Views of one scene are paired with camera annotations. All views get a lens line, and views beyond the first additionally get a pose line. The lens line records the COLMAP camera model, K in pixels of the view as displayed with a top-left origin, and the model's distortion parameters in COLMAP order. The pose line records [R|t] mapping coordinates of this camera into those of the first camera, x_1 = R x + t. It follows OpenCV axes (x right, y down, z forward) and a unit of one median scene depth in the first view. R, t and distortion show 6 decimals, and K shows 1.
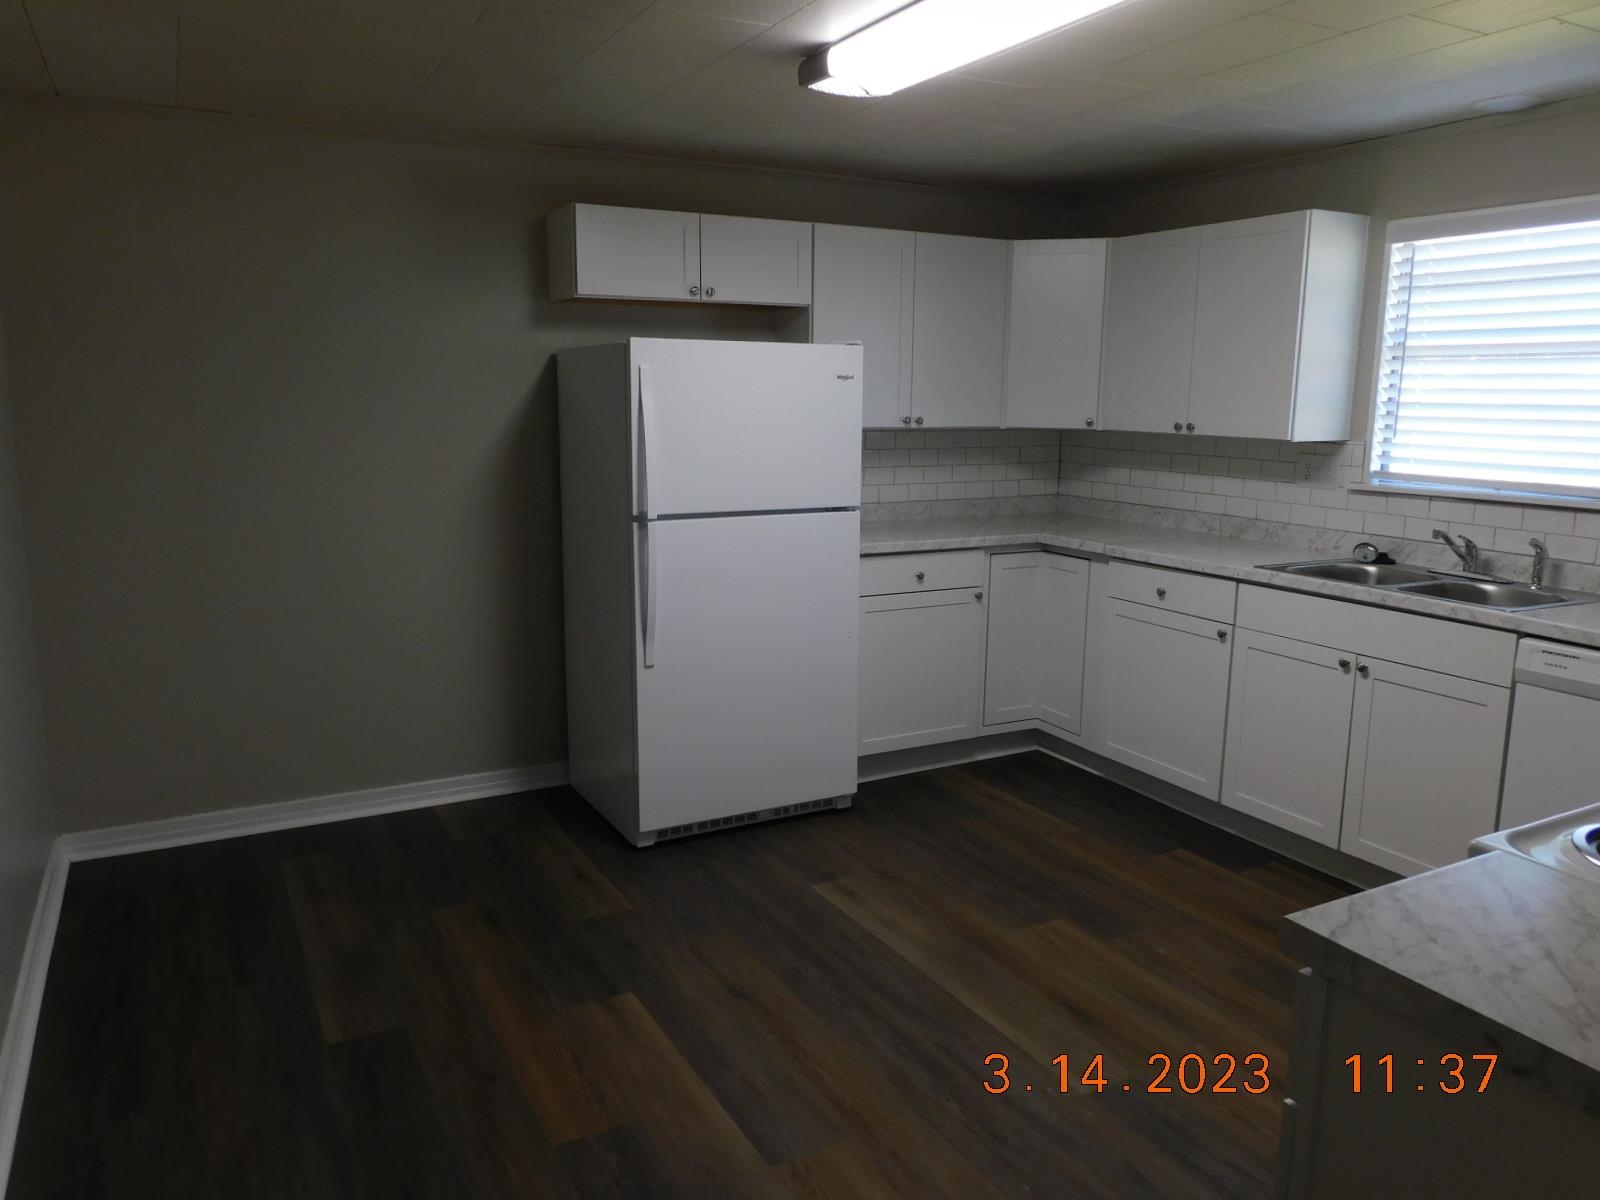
lens RADIAL K [[1147.7, 0, 796.8], [0, 1147.7, 601.5], [0, 0, 1]] dist [-0.009838, 0.002309]
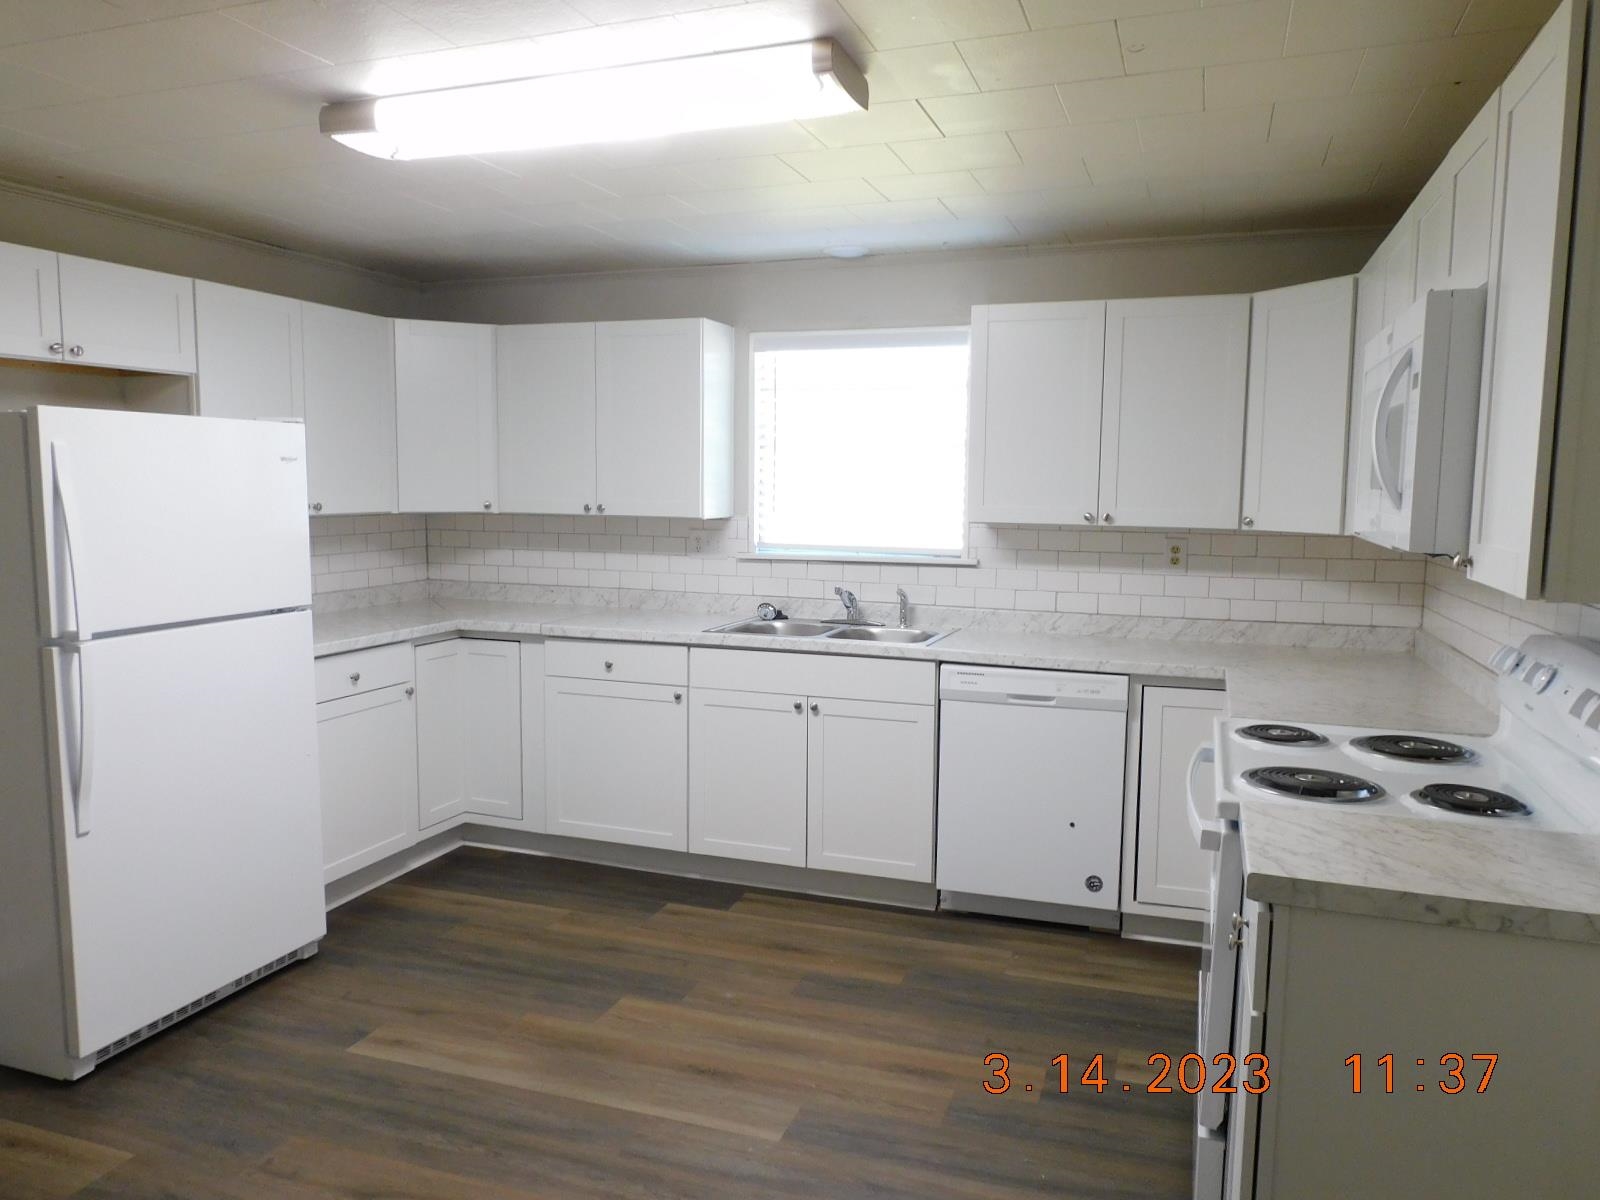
lens RADIAL K [[1147.7, 0, 797.8], [0, 1147.7, 600.7], [0, 0, 1]] dist [-0.009838, 0.002309]
pose [[0.741055, -0.072361, 0.667534, -0.259760], [0.118969, 0.992596, -0.024475, -0.020758], [-0.660821, 0.097553, 0.744177, 0.104718]]
